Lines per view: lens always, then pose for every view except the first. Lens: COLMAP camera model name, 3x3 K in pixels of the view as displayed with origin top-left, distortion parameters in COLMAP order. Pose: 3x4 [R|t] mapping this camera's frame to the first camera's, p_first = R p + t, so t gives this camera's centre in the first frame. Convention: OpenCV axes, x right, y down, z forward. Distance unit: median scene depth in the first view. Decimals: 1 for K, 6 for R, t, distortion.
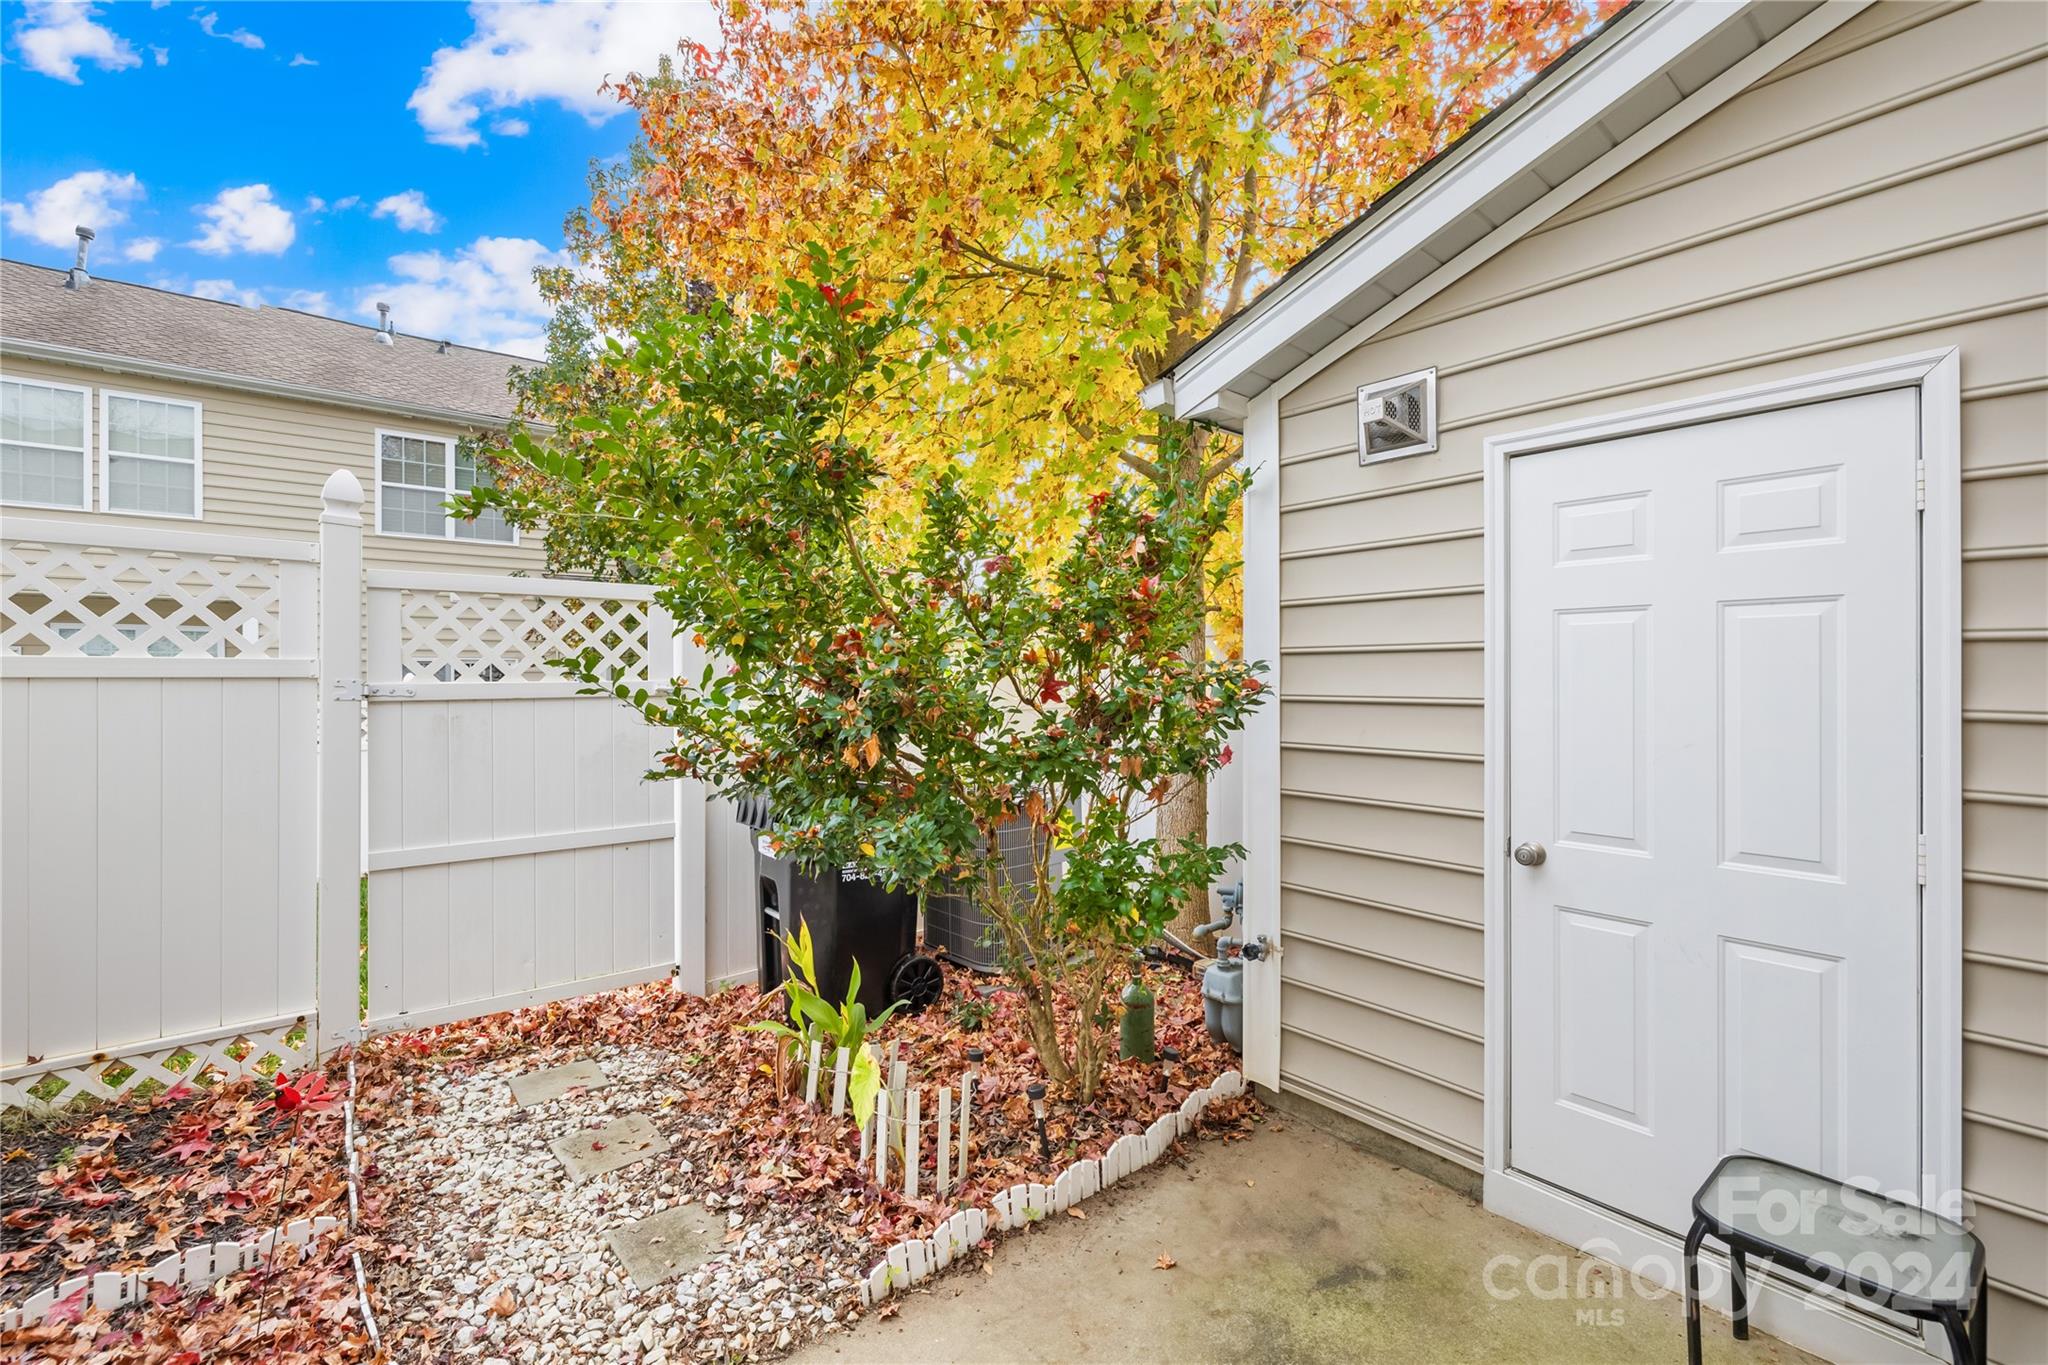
lens RADIAL K [[864.5, 0, 1018.0], [0, 864.5, 673.3], [0, 0, 1]] dist [0.000689, 0.000211]
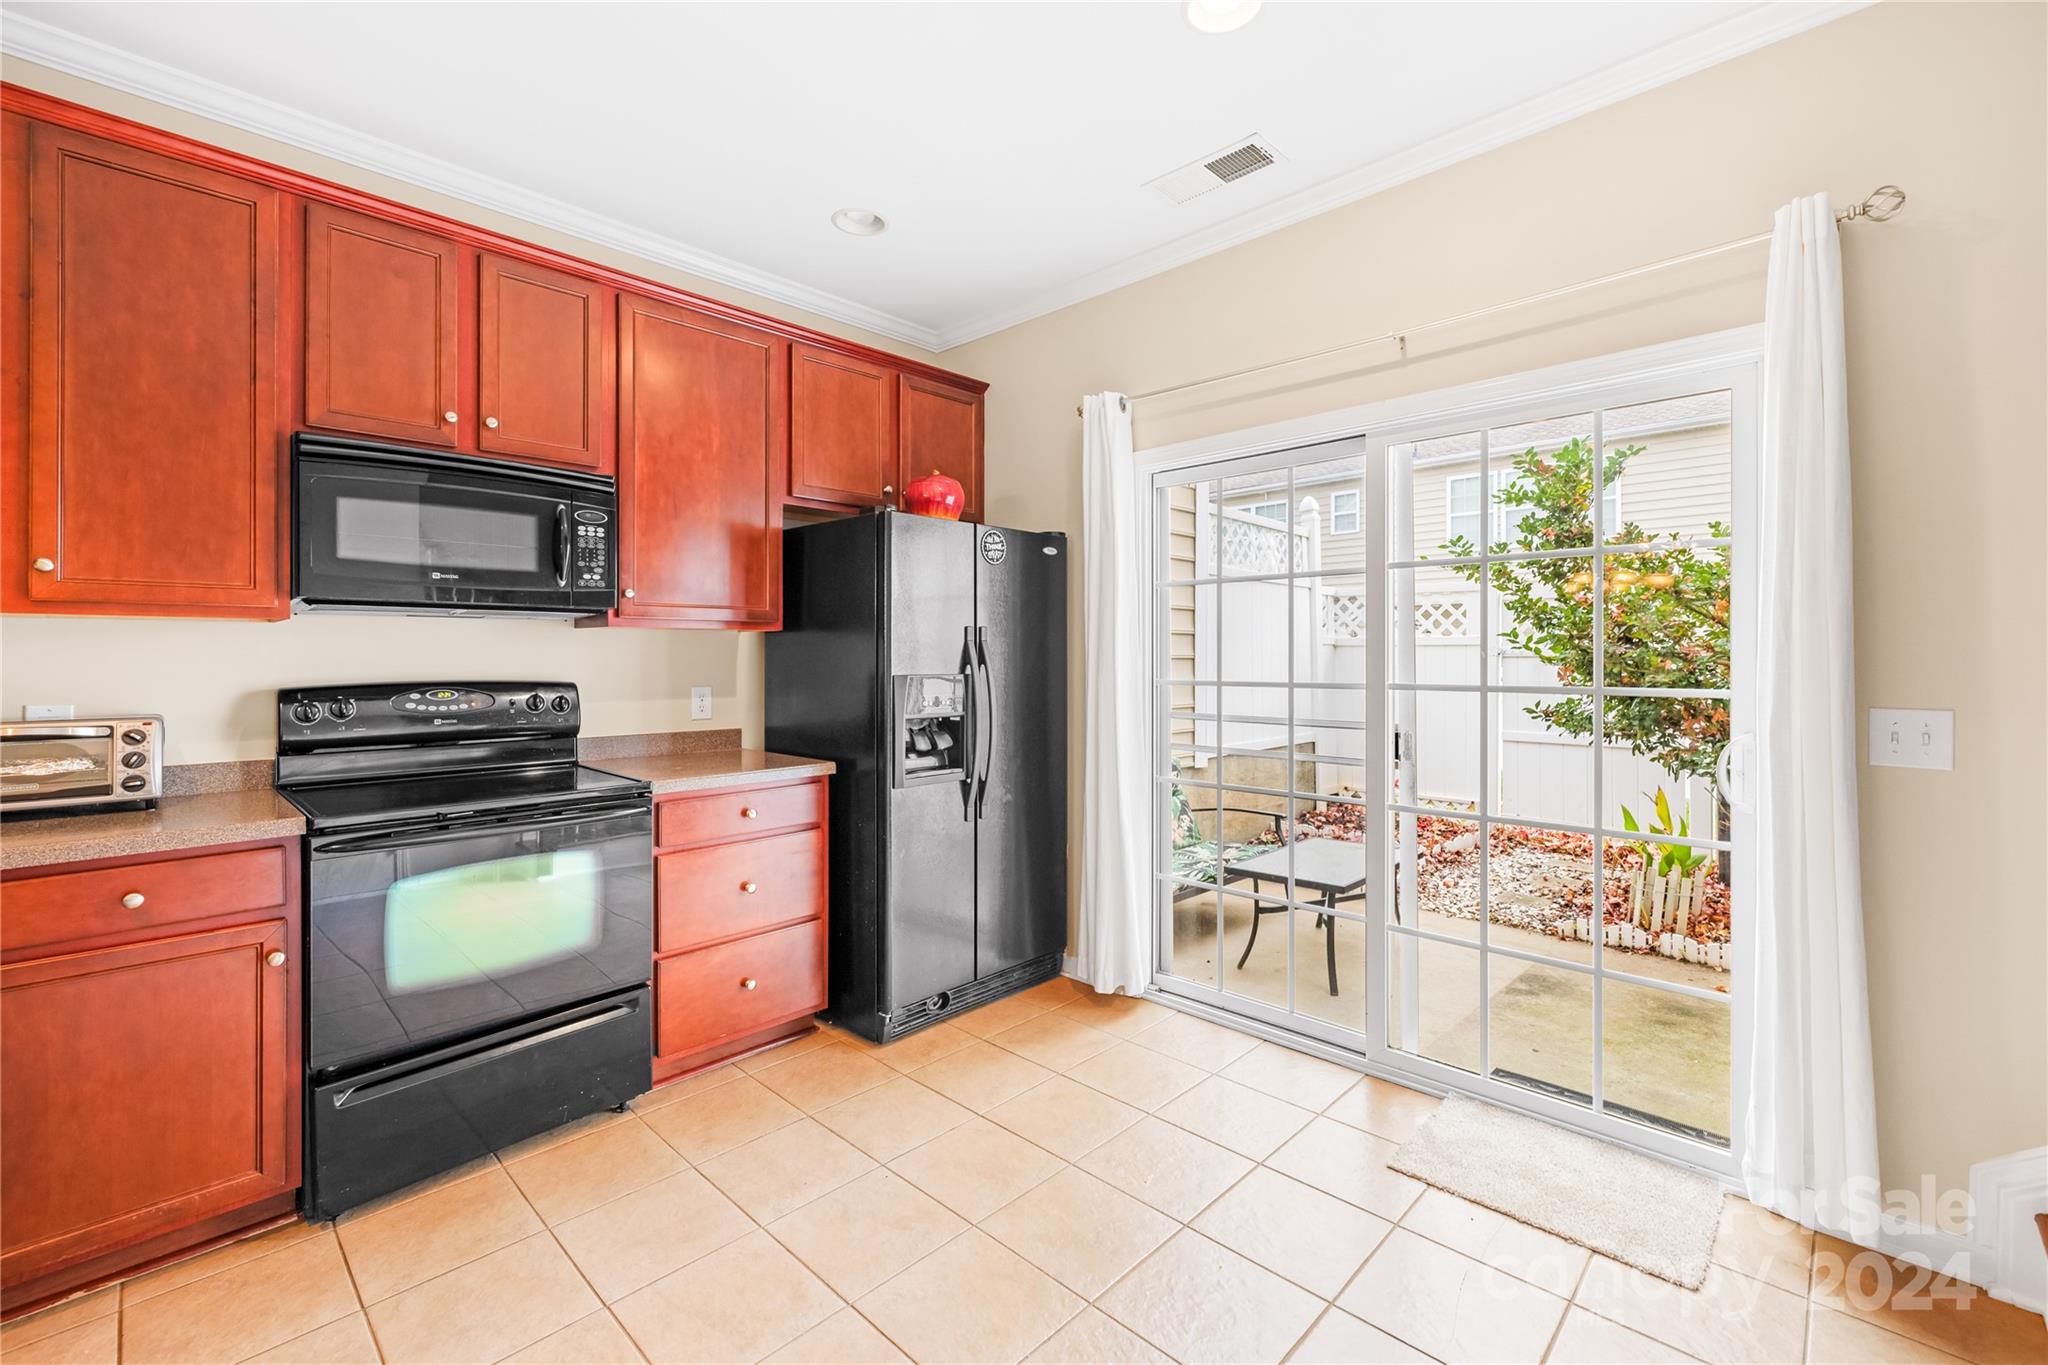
lens RADIAL K [[868.6, 0, 1019.3], [0, 868.6, 654.7], [0, 0, 1]] dist [-0.000515, -0.000054]
pose [[0.095639, 0.000150, -0.995416, 1.550662], [0.002075, 0.999998, 0.000350, 0.034255], [0.995414, -0.002099, 0.095638, -0.422352]]
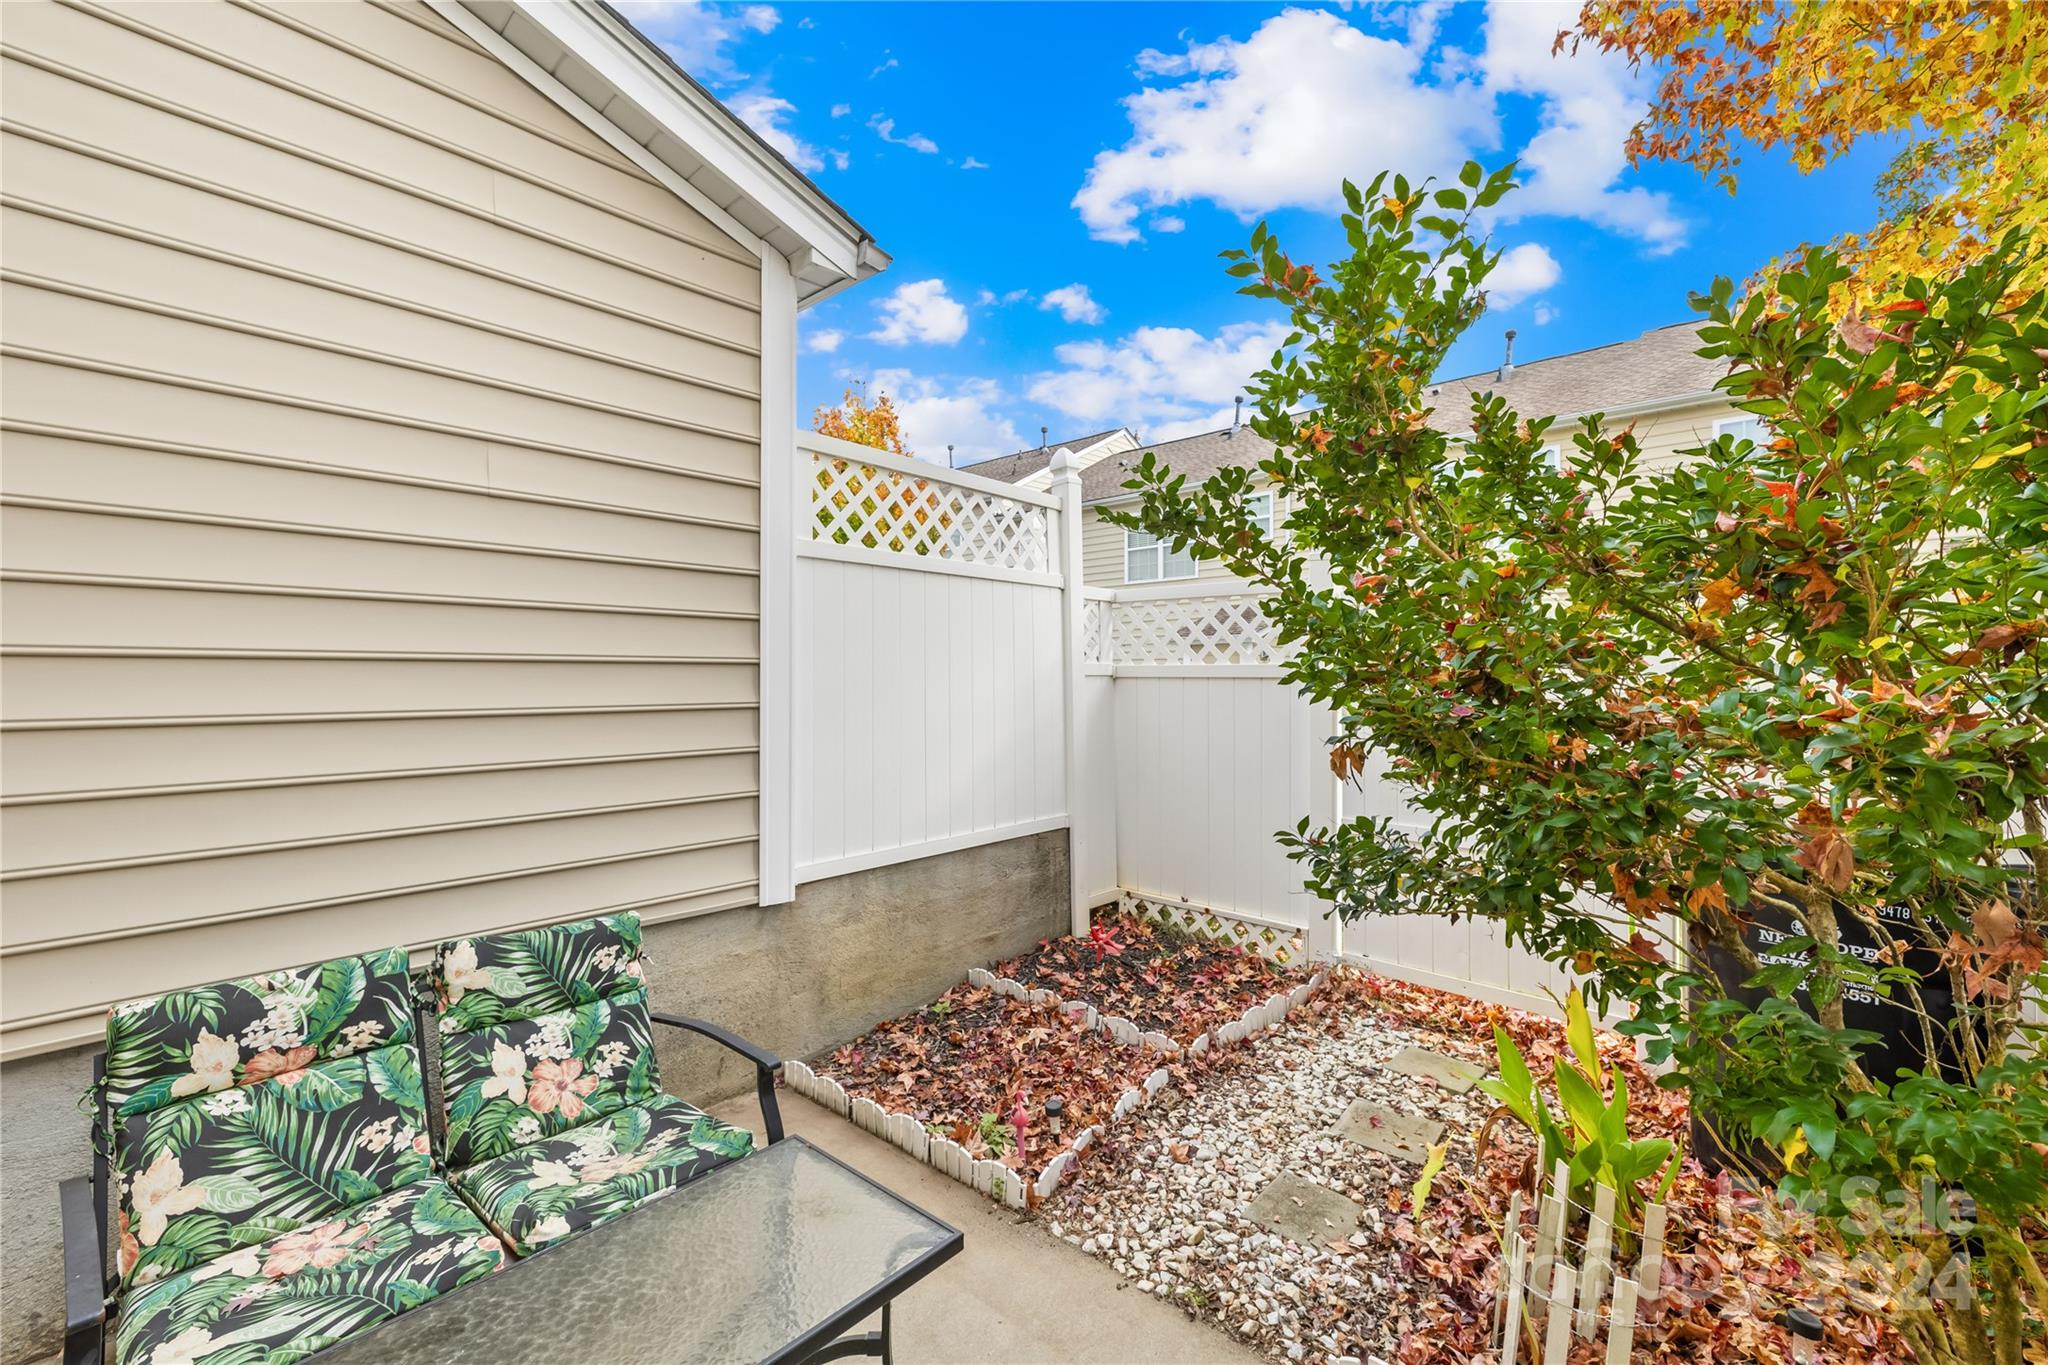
lens RADIAL K [[864.5, 0, 1018.0], [0, 864.5, 673.3], [0, 0, 1]] dist [0.000689, 0.000211]
pose [[0.131805, -0.003050, -0.991271, 0.581381], [0.002762, 0.999993, -0.002709, -0.001077], [0.991272, -0.002380, 0.131812, 0.491020]]
